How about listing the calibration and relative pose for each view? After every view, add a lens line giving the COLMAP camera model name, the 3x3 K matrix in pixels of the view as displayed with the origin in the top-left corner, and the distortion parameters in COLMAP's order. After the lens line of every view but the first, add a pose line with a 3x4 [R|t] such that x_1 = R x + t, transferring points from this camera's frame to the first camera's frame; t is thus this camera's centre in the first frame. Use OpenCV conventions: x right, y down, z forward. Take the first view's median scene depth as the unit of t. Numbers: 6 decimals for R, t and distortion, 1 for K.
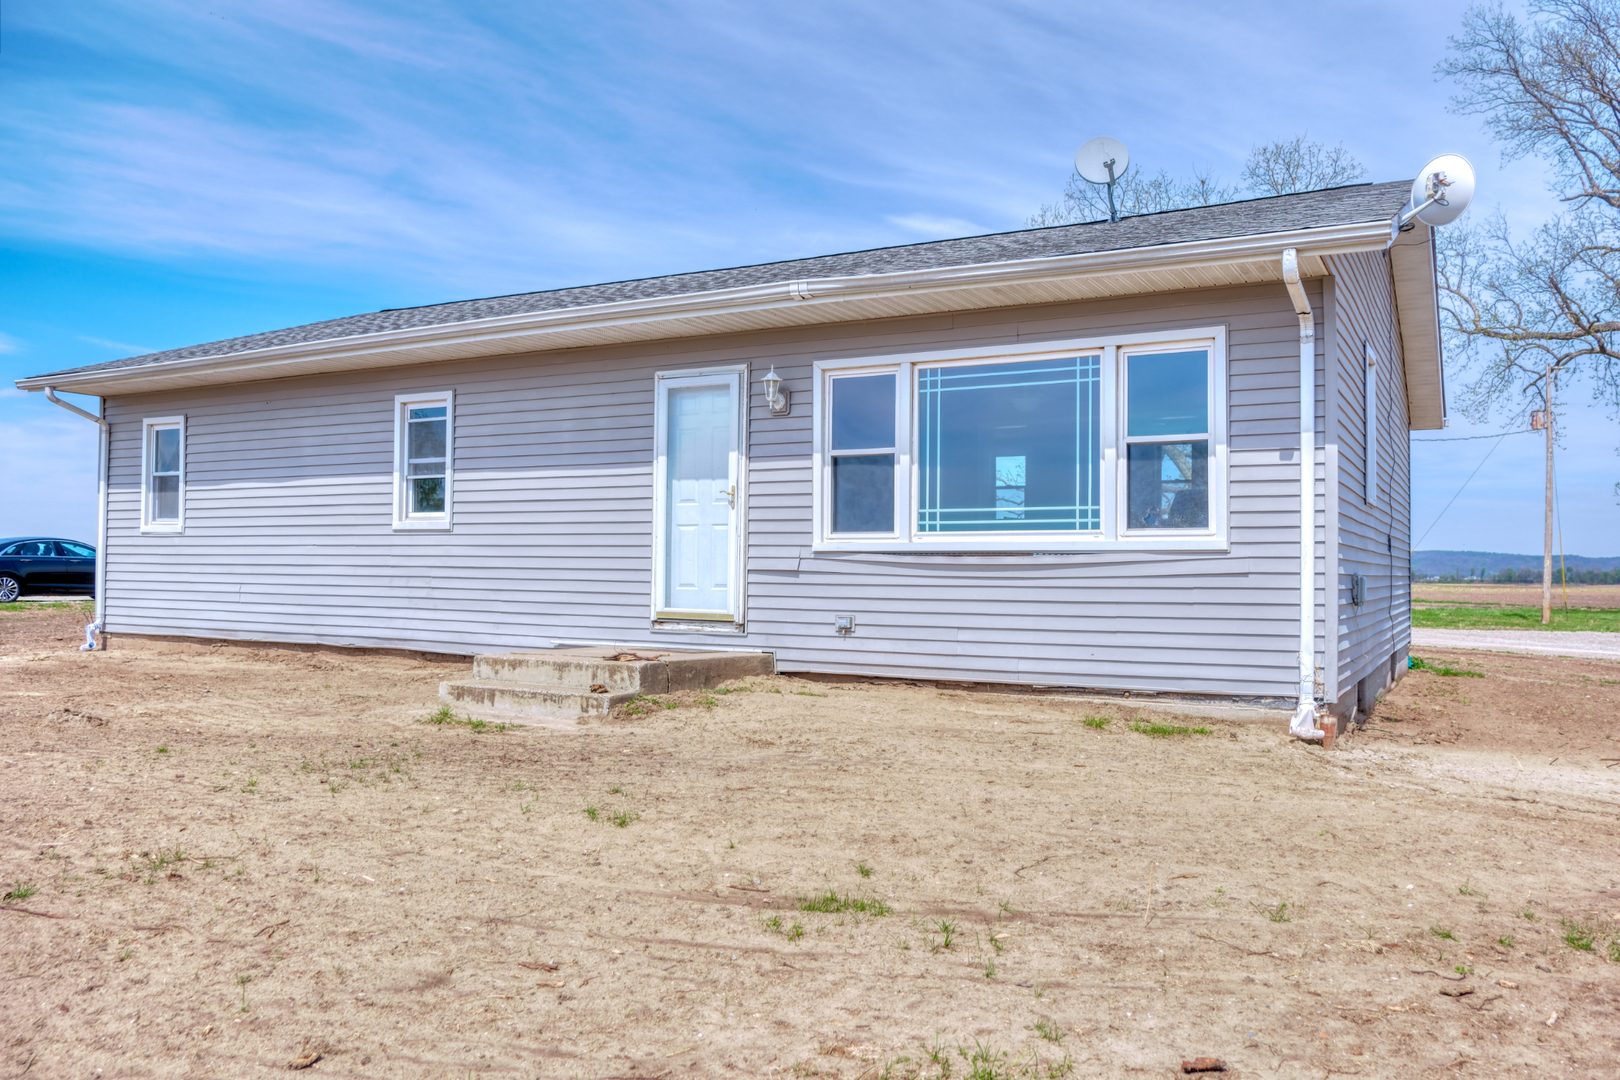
lens RADIAL K [[1248.5, 0, 806.7], [0, 1248.5, 531.8], [0, 0, 1]] dist [-0.037137, 0.026245]
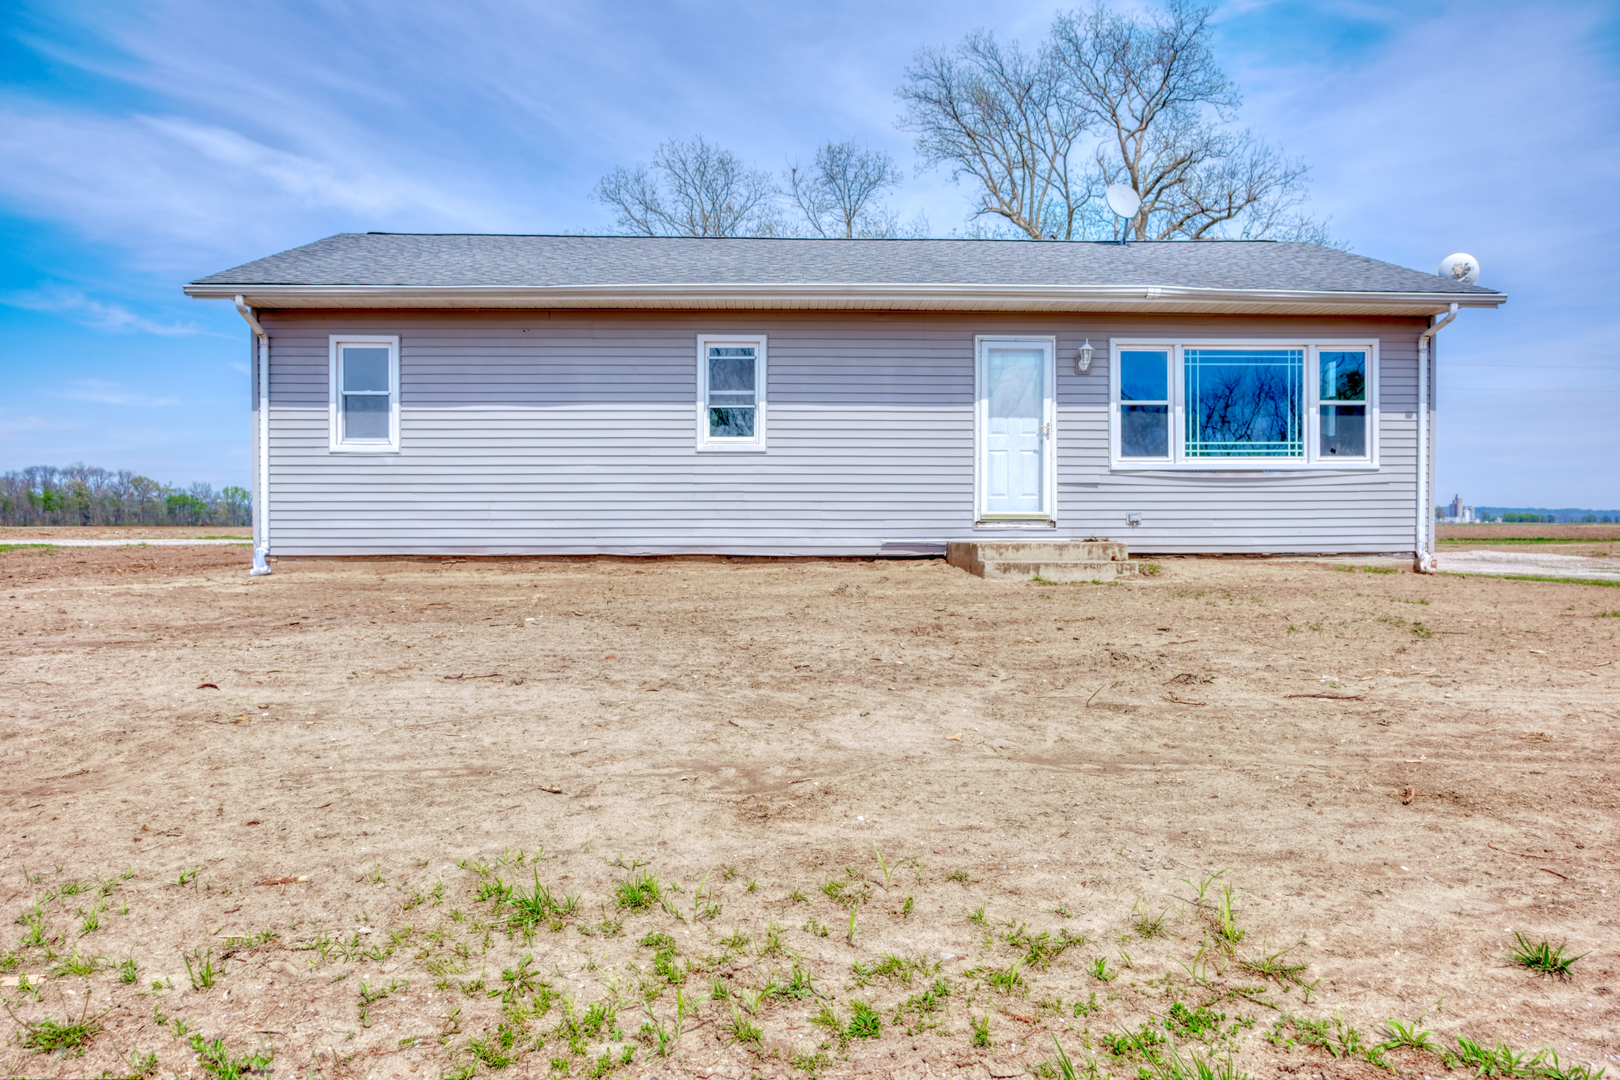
lens RADIAL K [[1248.5, 0, 801.3], [0, 1248.5, 540.9], [0, 0, 1]] dist [-0.037137, 0.026245]
pose [[0.854720, -0.020154, 0.518699, -1.050564], [-0.006133, 0.998784, 0.048914, 0.029556], [-0.519054, -0.044989, 0.853557, -0.054074]]
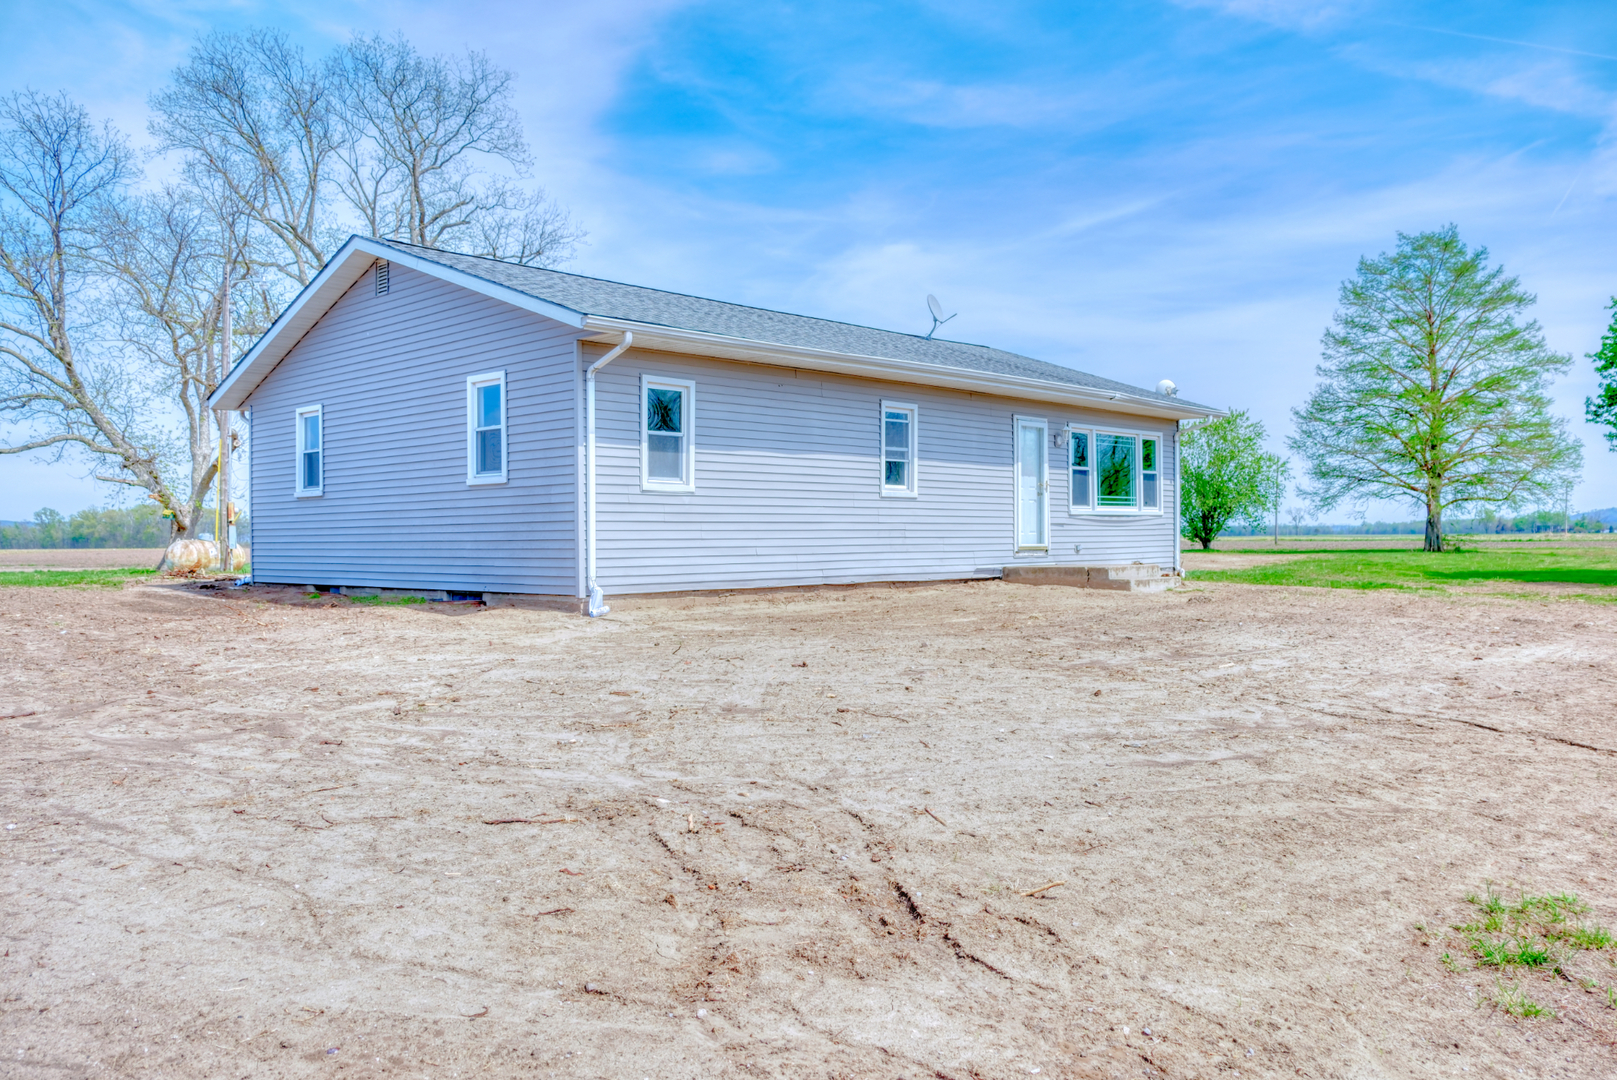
lens RADIAL K [[1246.2, 0, 814.0], [0, 1246.2, 540.3], [0, 0, 1]] dist [-0.037137, 0.026245]
pose [[0.249366, -0.015749, 0.968281, -2.103878], [-0.020596, 0.999555, 0.021562, 0.023178], [-0.968190, -0.025320, 0.248931, 0.890515]]
